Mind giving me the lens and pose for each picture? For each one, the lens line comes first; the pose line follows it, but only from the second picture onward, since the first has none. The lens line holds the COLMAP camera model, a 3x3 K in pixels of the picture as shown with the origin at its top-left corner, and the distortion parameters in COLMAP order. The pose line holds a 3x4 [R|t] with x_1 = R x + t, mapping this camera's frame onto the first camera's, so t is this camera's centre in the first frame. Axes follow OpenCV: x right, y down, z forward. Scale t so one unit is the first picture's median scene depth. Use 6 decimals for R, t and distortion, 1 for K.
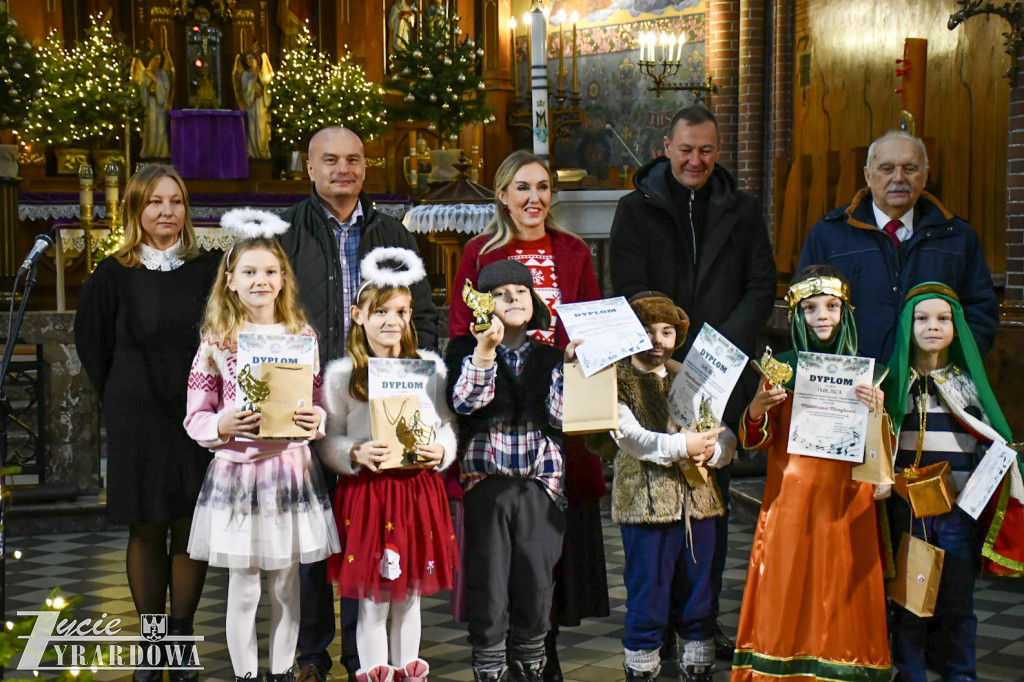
lens RADIAL K [[1900.4, 0, 512.0], [0, 1900.4, 341.0], [0, 0, 1]] dist [0.328041, 0.495521]
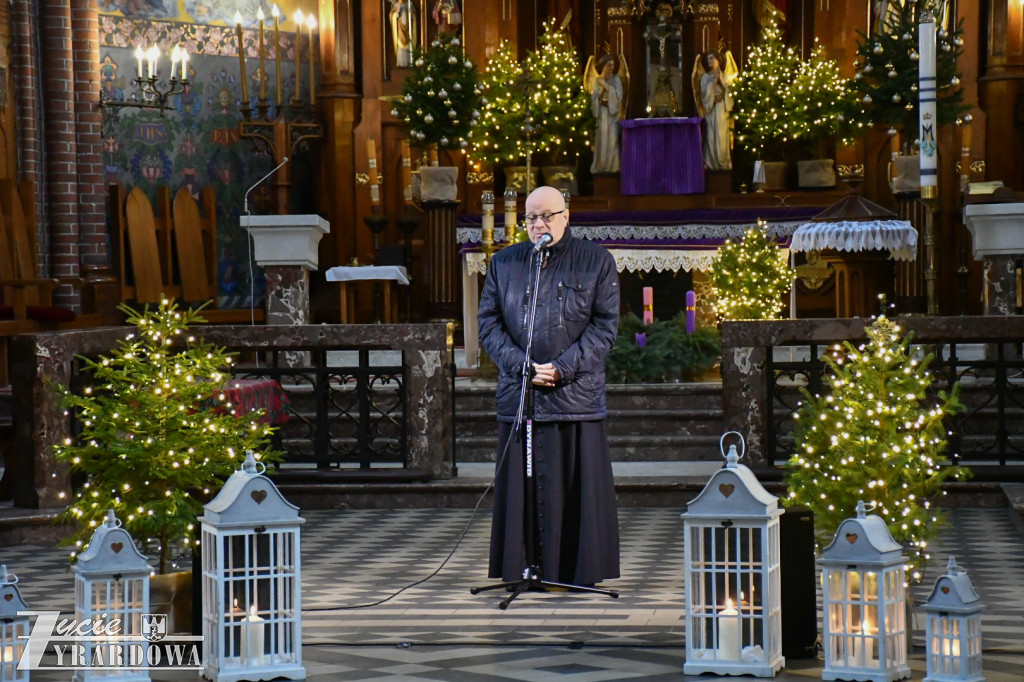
lens RADIAL K [[3362.3, 0, 512.0], [0, 3362.3, 341.0], [0, 0, 1]] dist [1.247227, 1.289111]
pose [[0.956257, 0.000691, -0.292526, 0.247112], [-0.009406, 0.999553, -0.028387, 0.031347], [0.292376, 0.029897, 0.955836, -0.554793]]
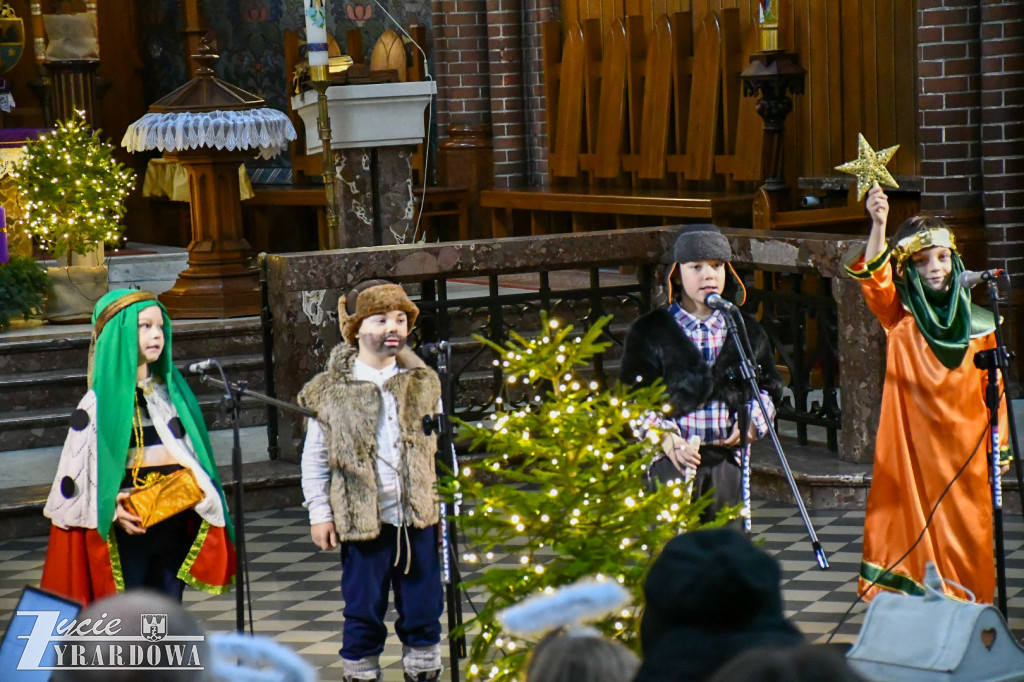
lens RADIAL K [[3584.3, 0, 512.0], [0, 3584.3, 341.0], [0, 0, 1]] dist [1.320838, 1.066302]
pose [[0.969939, -0.055597, 0.236910, -0.199914], [0.049939, 0.998307, 0.029819, -0.013490], [-0.238167, -0.017092, 0.971074, -0.337198]]
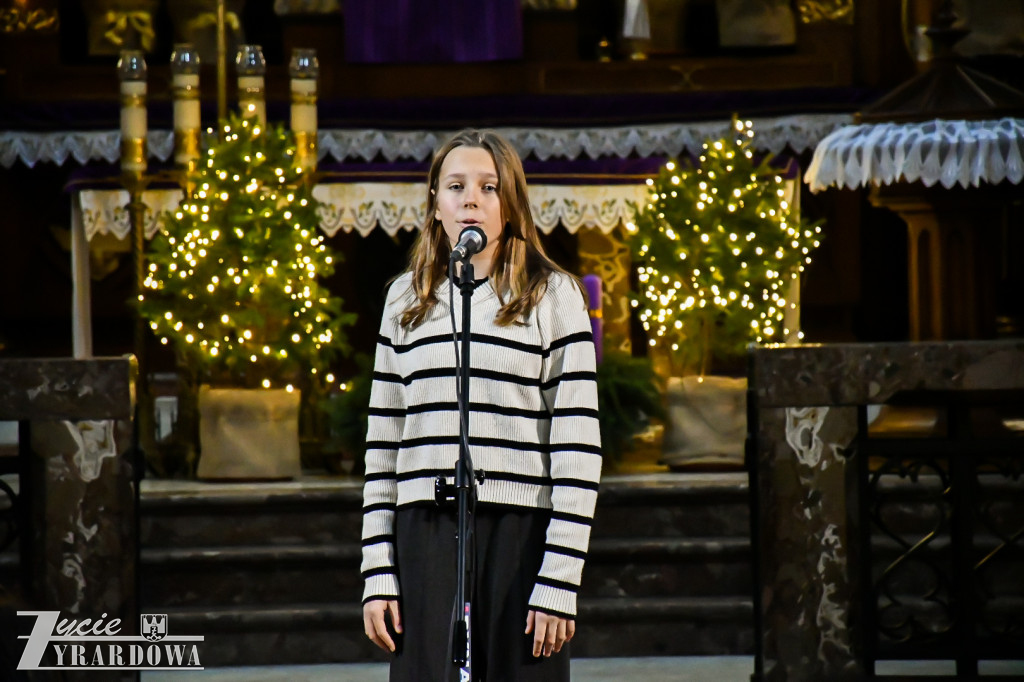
lens RADIAL K [[6291.7, 0, 512.0], [0, 6291.7, 341.0], [0, 0, 1]] dist [3.731349, -39.723117]
pose [[0.985008, -0.005810, -0.172412, 0.102470], [0.000939, 0.999599, -0.028317, 0.016751], [0.172507, 0.027730, 0.984618, -0.377552]]
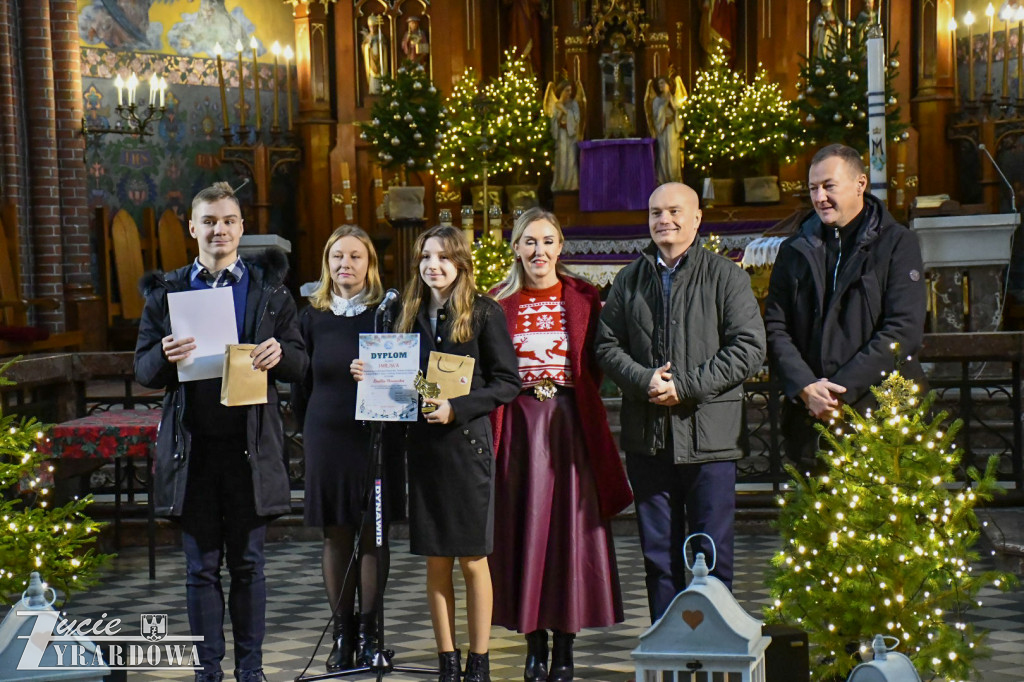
lens RADIAL K [[2494.1, 0, 512.0], [0, 2494.1, 341.0], [0, 0, 1]] dist [0.670724, 1.300062]
pose [[0.955654, -0.008287, -0.294374, 0.166133], [0.002660, 0.999806, -0.019508, 0.005960], [0.294478, 0.017860, 0.955491, -0.224229]]
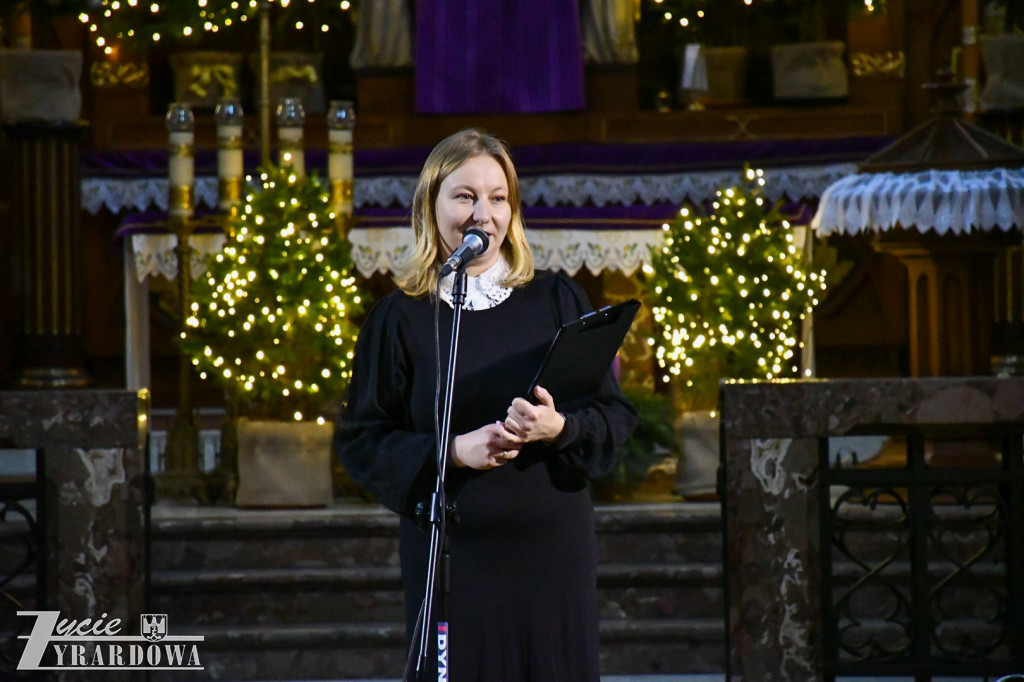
lens RADIAL K [[6291.7, 0, 512.0], [0, 6291.7, 341.0], [0, 0, 1]] dist [3.731349, -39.723117]
pose [[0.977414, -0.003479, -0.211306, 0.158128], [-0.004005, 0.999380, -0.034979, 0.019887], [0.211297, 0.035035, 0.976794, -0.435681]]
